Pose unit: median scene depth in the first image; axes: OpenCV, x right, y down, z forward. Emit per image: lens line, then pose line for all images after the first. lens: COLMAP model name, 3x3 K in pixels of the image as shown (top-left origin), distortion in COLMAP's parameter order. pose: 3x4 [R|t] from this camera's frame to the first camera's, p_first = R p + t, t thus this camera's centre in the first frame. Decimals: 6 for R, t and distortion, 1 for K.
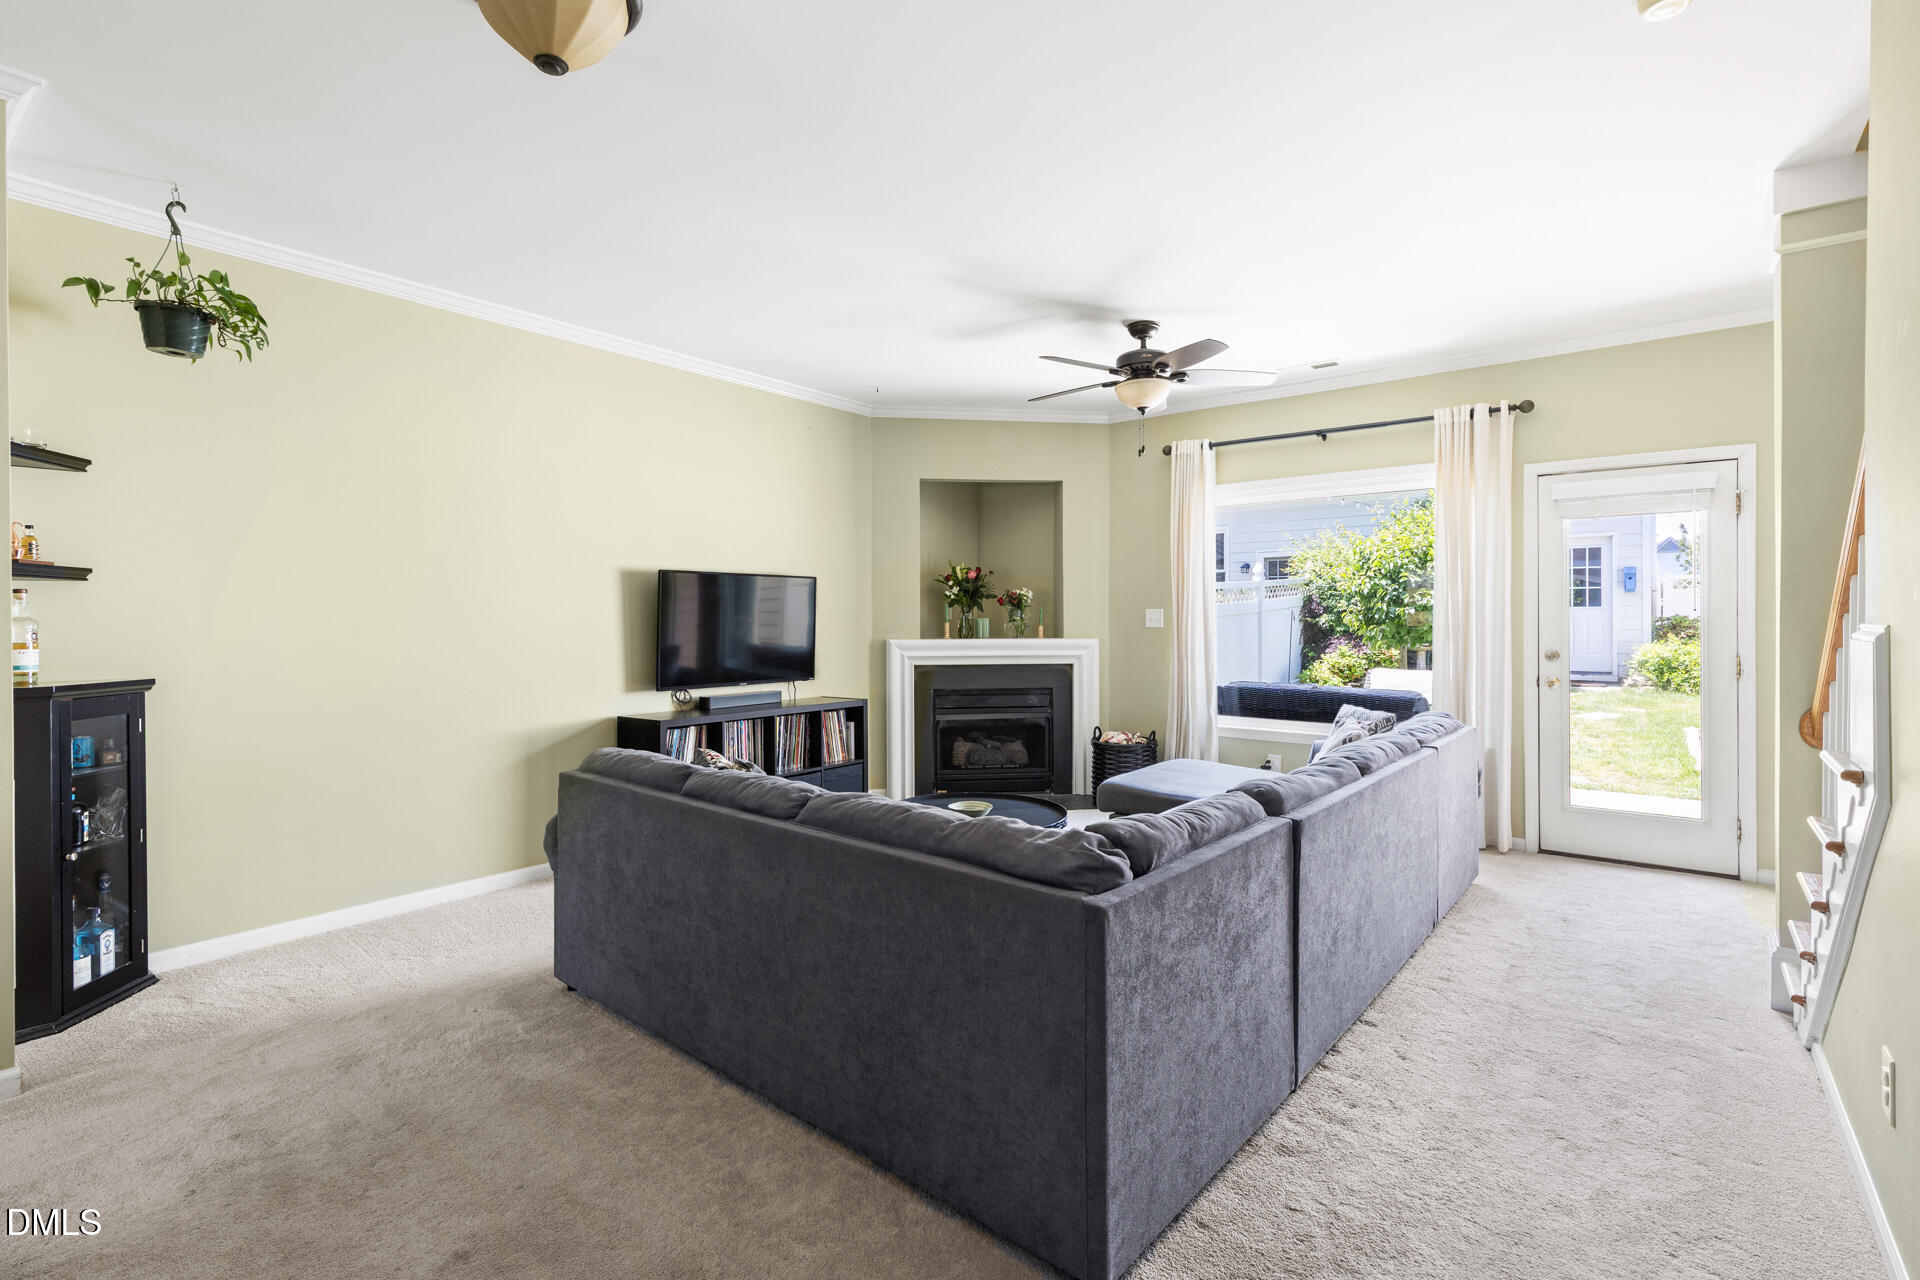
lens RADIAL K [[874.1, 0, 957.7], [0, 874.1, 615.4], [0, 0, 1]] dist [0.000863, -0.000041]
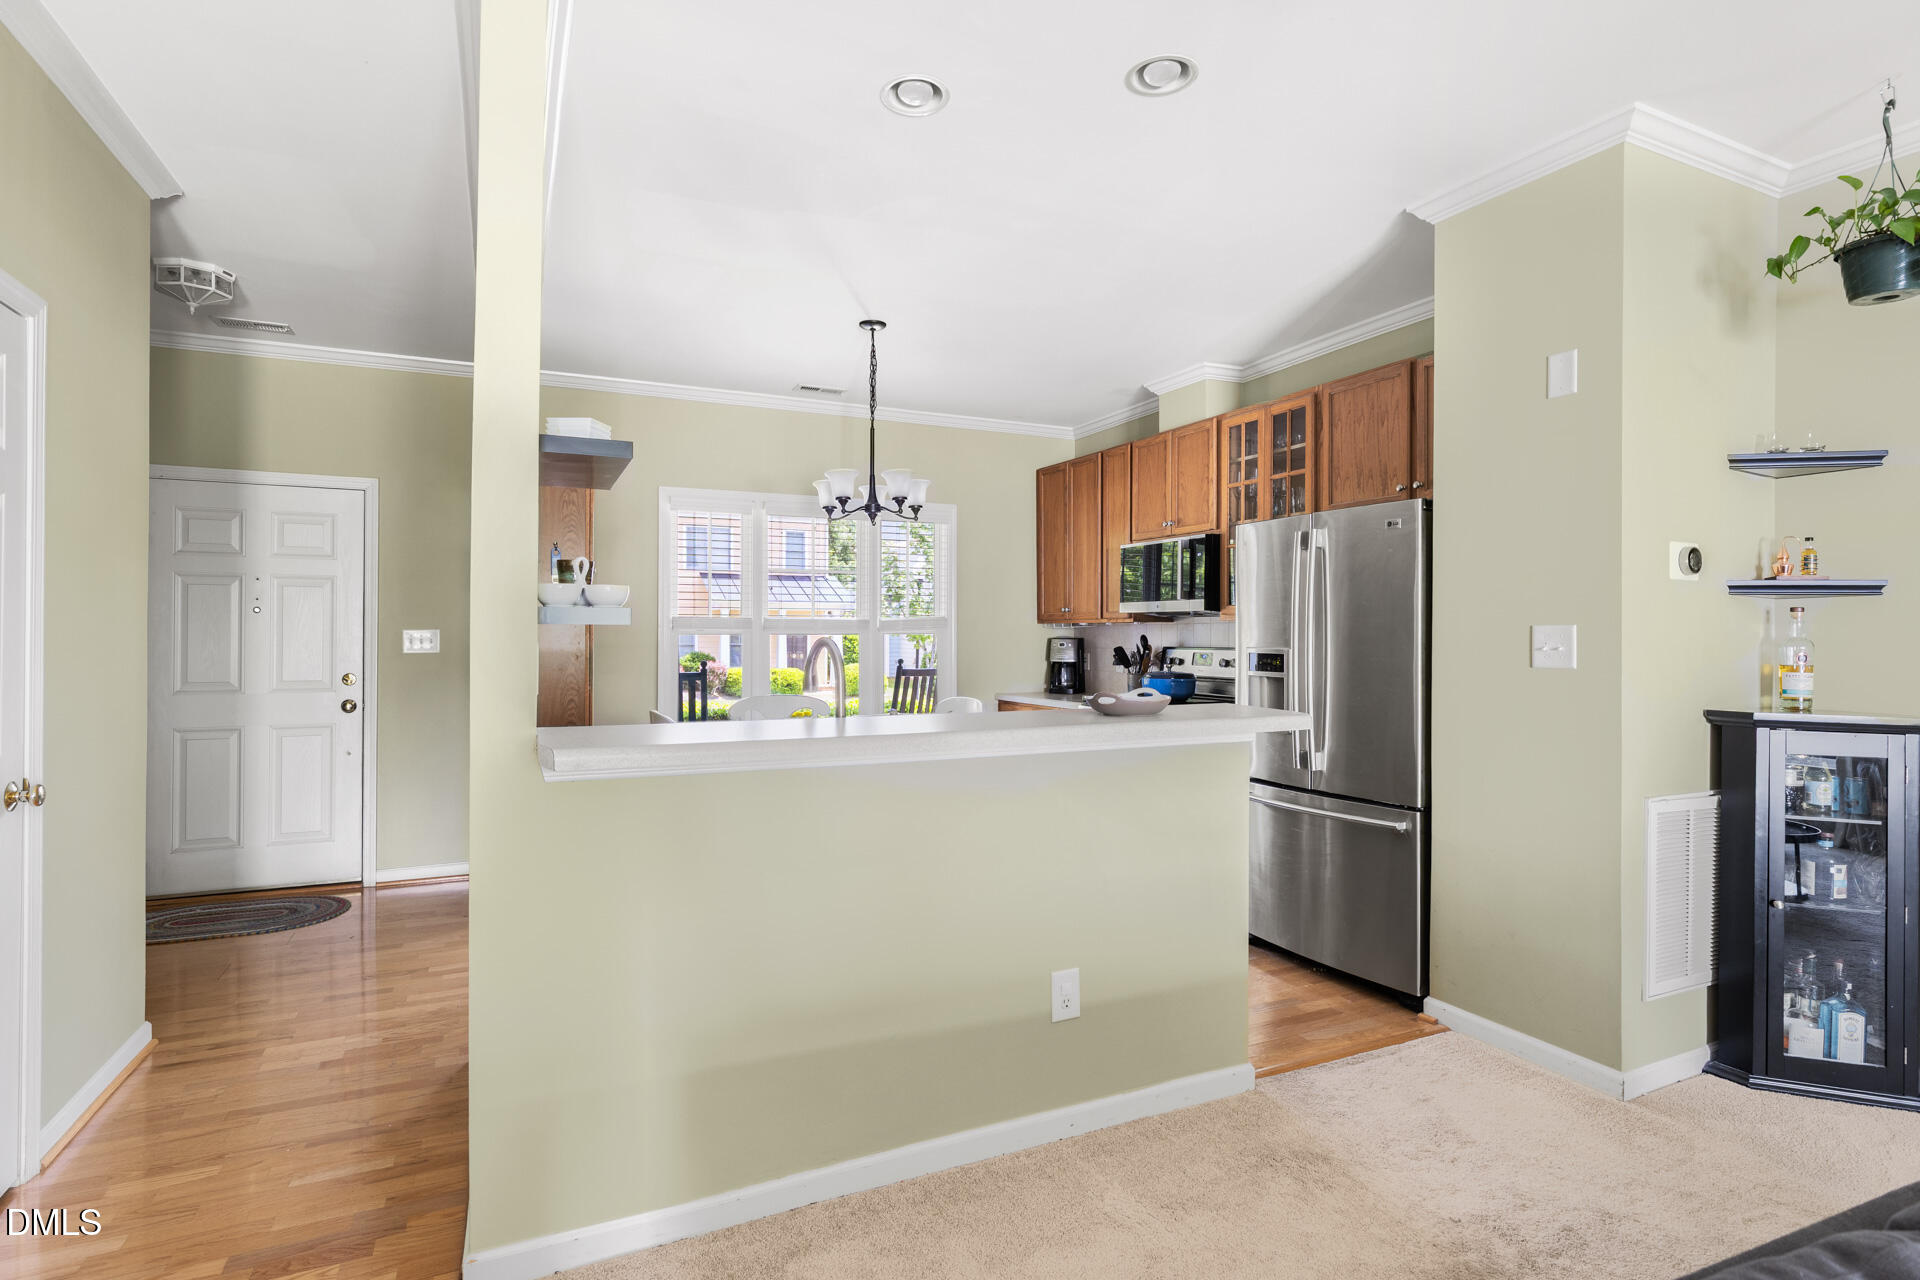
lens RADIAL K [[944.1, 0, 960.0], [0, 944.1, 640.0], [0, 0, 1]] dist [0.000831, 0.000066]
pose [[-0.436975, 0.006095, -0.899453, 0.095560], [-0.003270, 0.999960, 0.008365, -0.000360], [0.899468, 0.006597, -0.436937, 0.285735]]
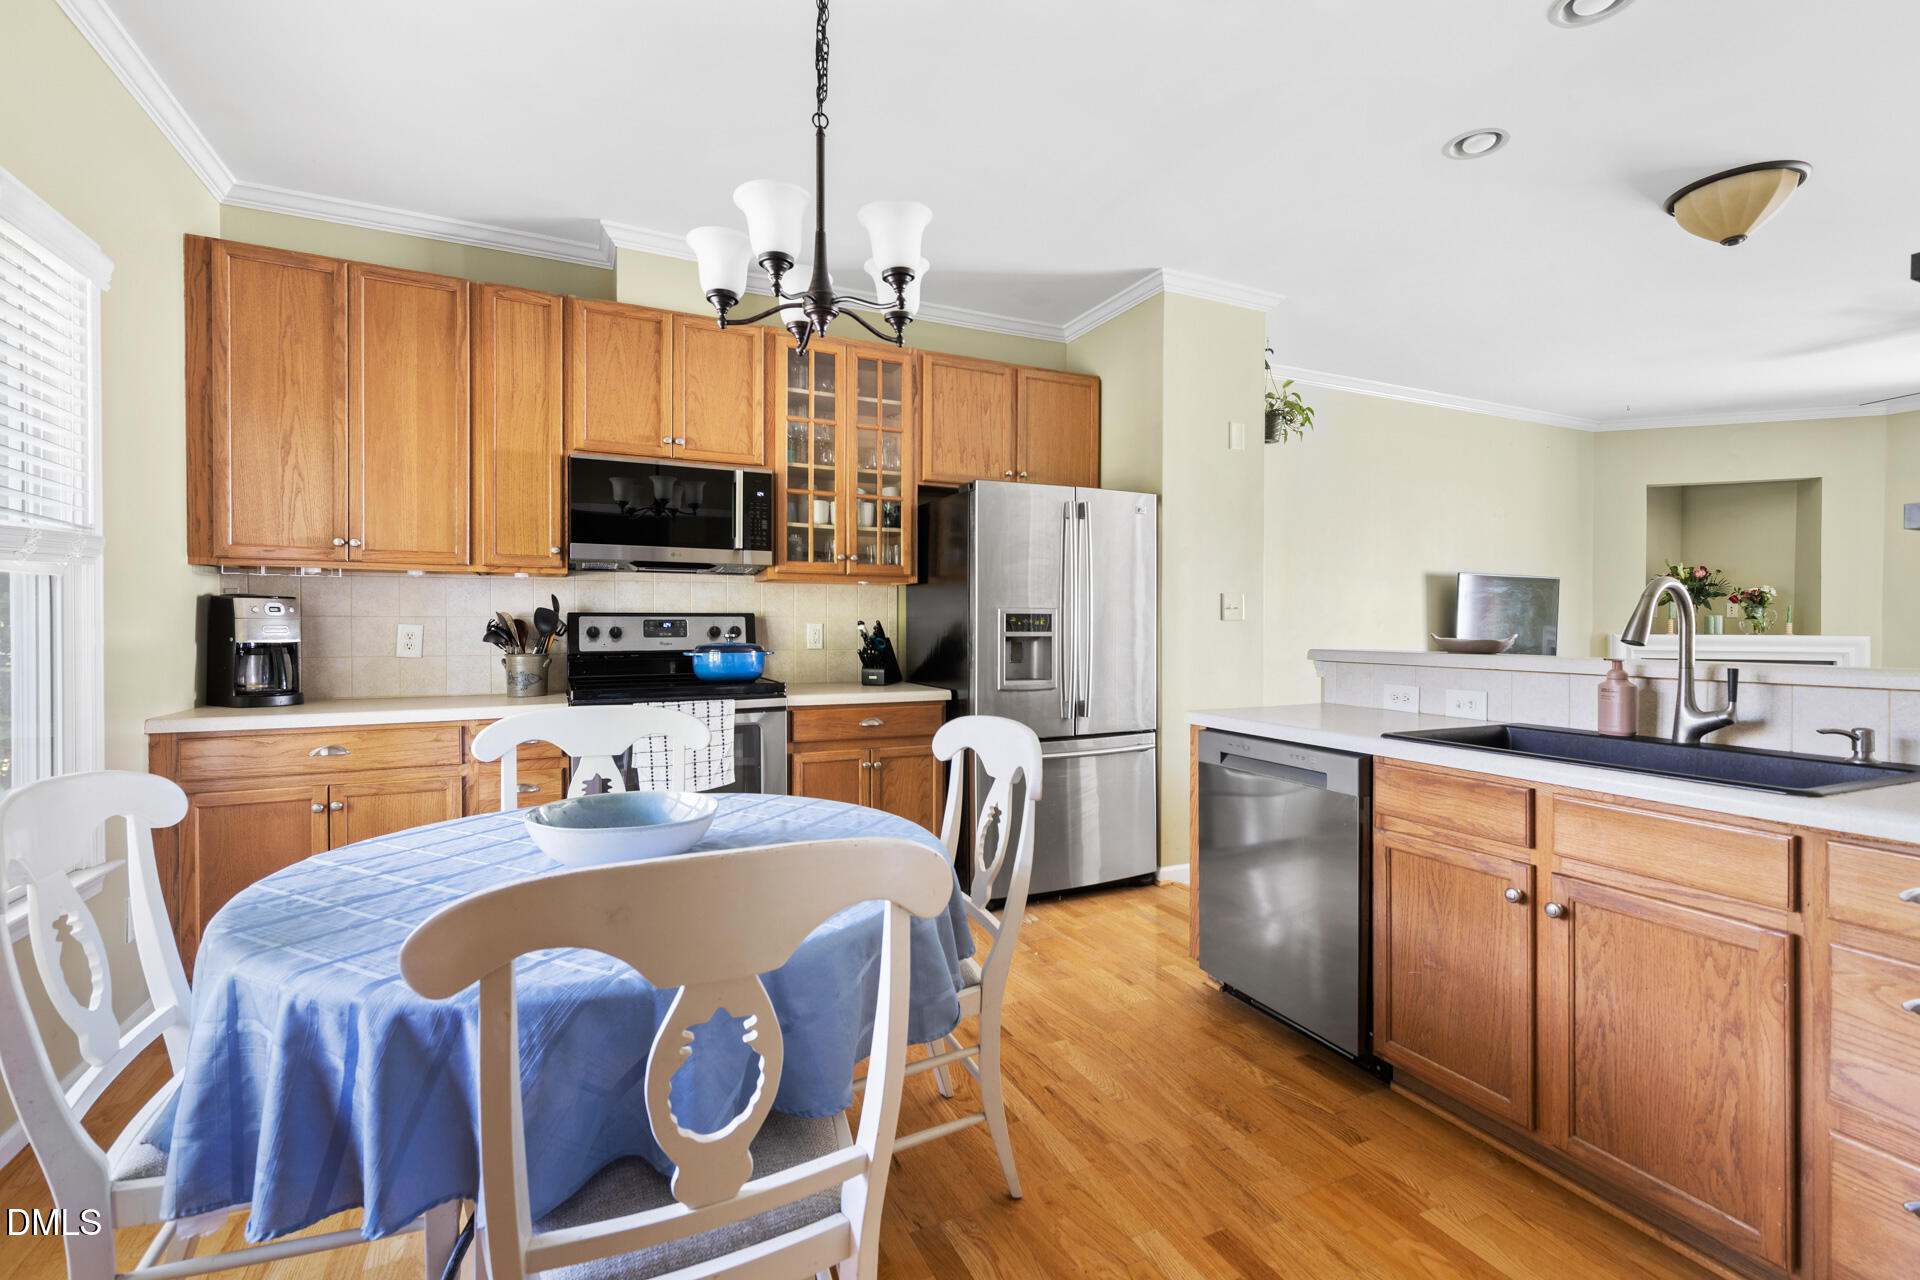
lens RADIAL K [[855.9, 0, 960.0], [0, 855.9, 640.0], [0, 0, 1]] dist [0.002788, 0.000196]
pose [[0.894457, 0.010553, -0.447030, -0.324380], [-0.004180, 0.999875, 0.015240, 0.021253], [0.447135, -0.011763, 0.894389, -0.321102]]
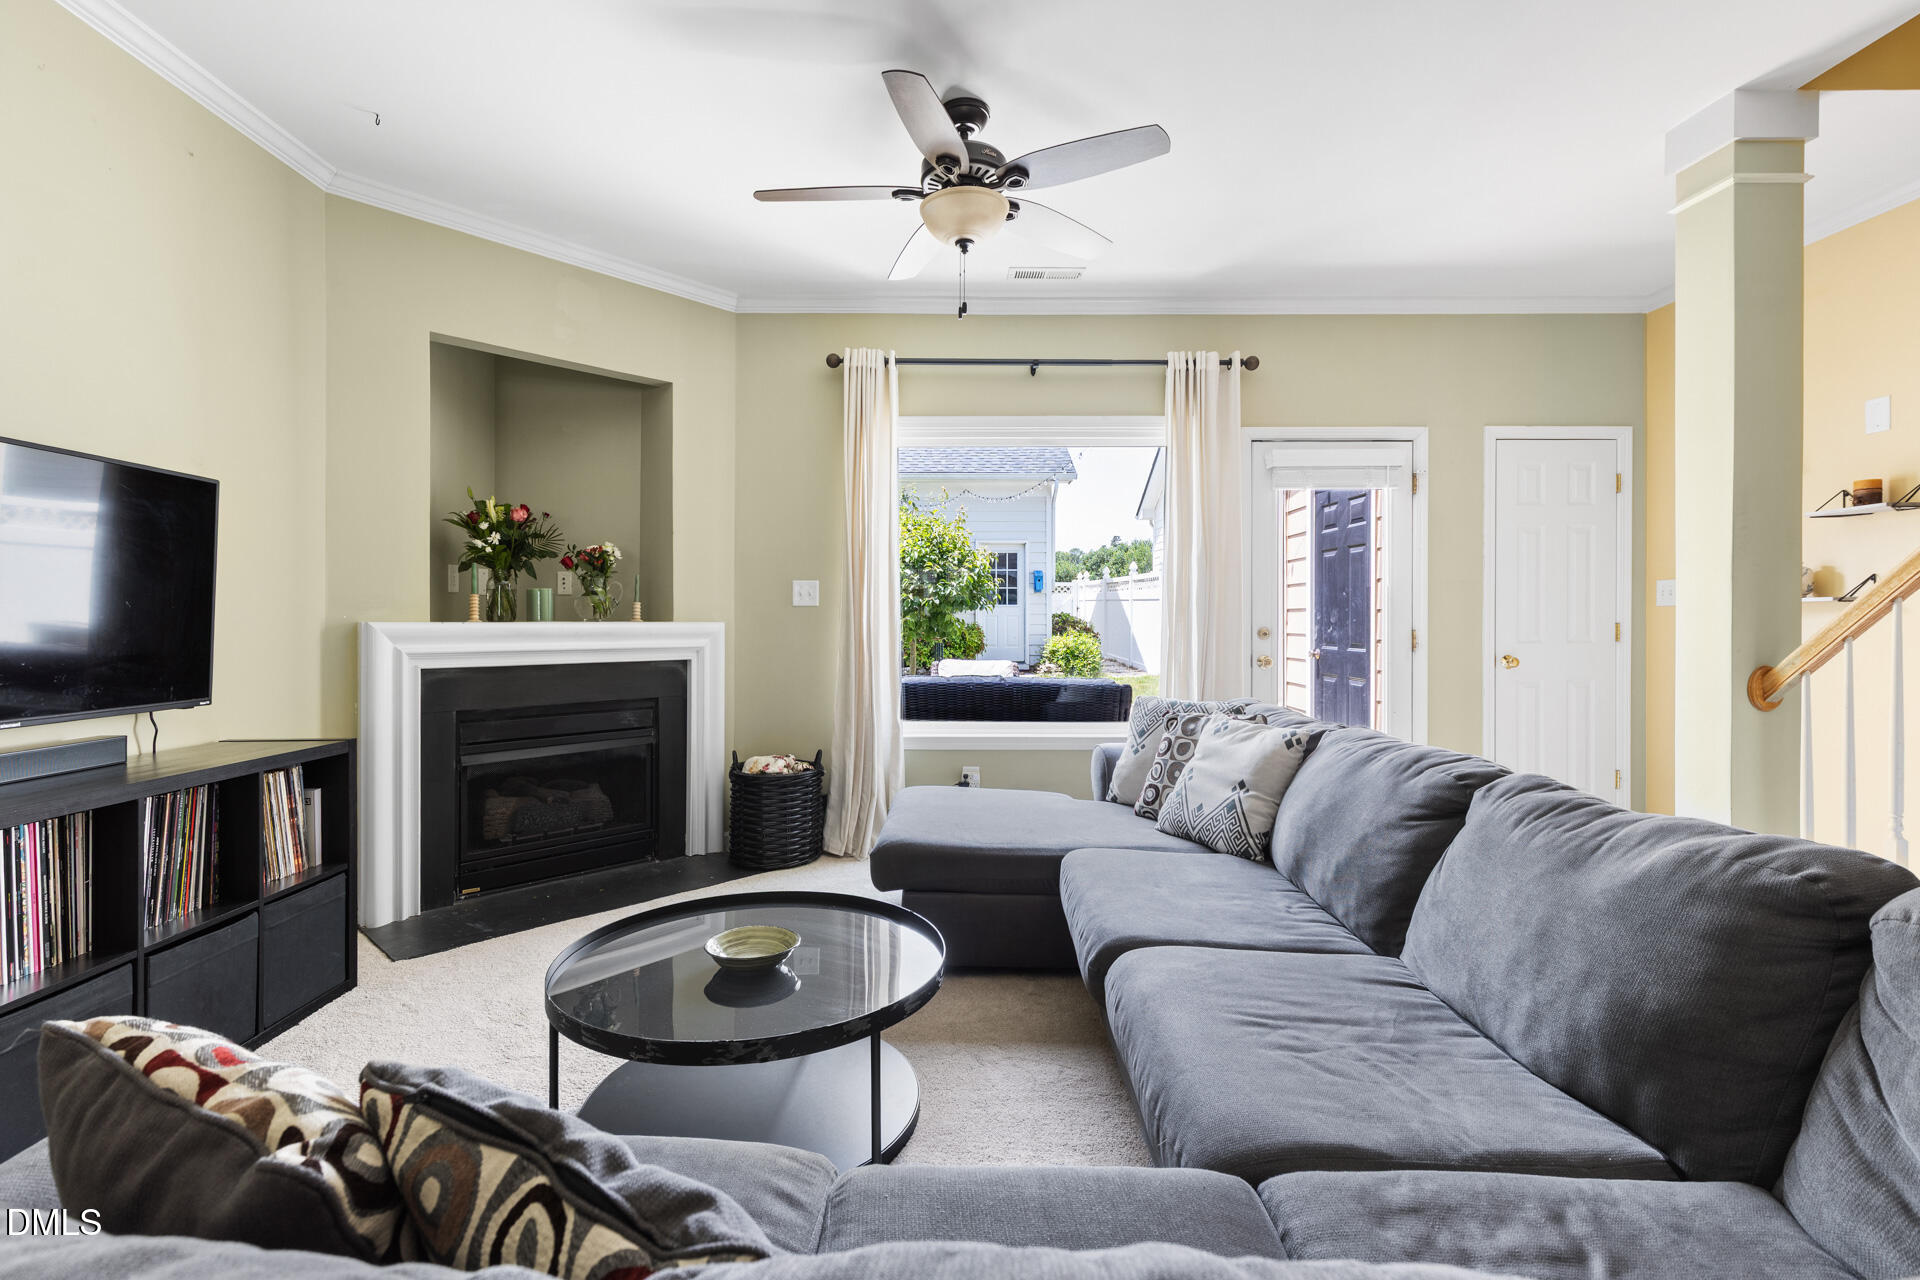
lens RADIAL K [[871.8, 0, 936.9], [0, 871.8, 624.8], [0, 0, 1]] dist [-0.000790, 0.000347]
pose [[0.778966, -0.000156, 0.627066, -0.138391], [-0.002825, 0.999989, 0.003759, 0.025925], [-0.627060, -0.004700, 0.778957, 0.368410]]
